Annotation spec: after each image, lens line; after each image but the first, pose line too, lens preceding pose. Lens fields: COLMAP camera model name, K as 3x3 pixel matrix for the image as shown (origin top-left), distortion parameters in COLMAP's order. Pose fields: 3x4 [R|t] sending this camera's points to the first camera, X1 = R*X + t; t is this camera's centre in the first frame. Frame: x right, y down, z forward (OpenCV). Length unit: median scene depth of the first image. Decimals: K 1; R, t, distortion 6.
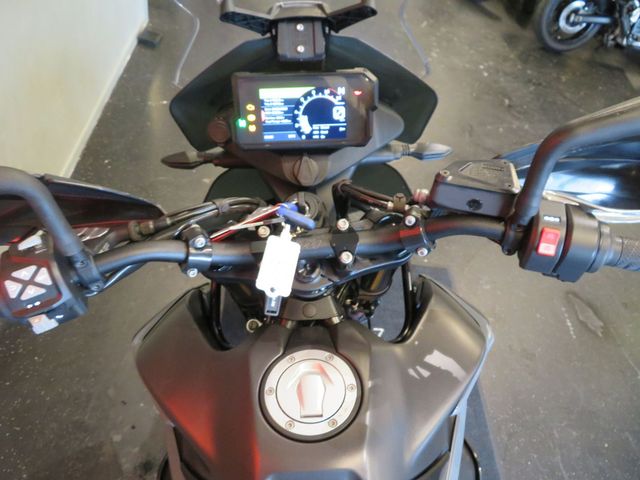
lens RADIAL K [[454.2, 0, 320.8], [0, 454.2, 240.6], [0, 0, 1]] dist [-0.008103, -0.001286]
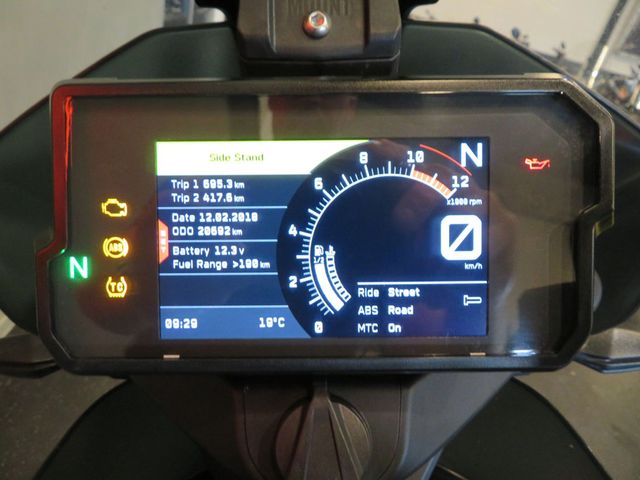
lens RADIAL K [[454.2, 0, 319.5], [0, 454.2, 240.2], [0, 0, 1]] dist [-0.008103, -0.001286]
pose [[0.999688, 0.024486, -0.004911, -0.038111], [-0.024716, 0.941926, -0.334910, -0.191529], [-0.003575, 0.334927, 0.942237, 0.756046]]
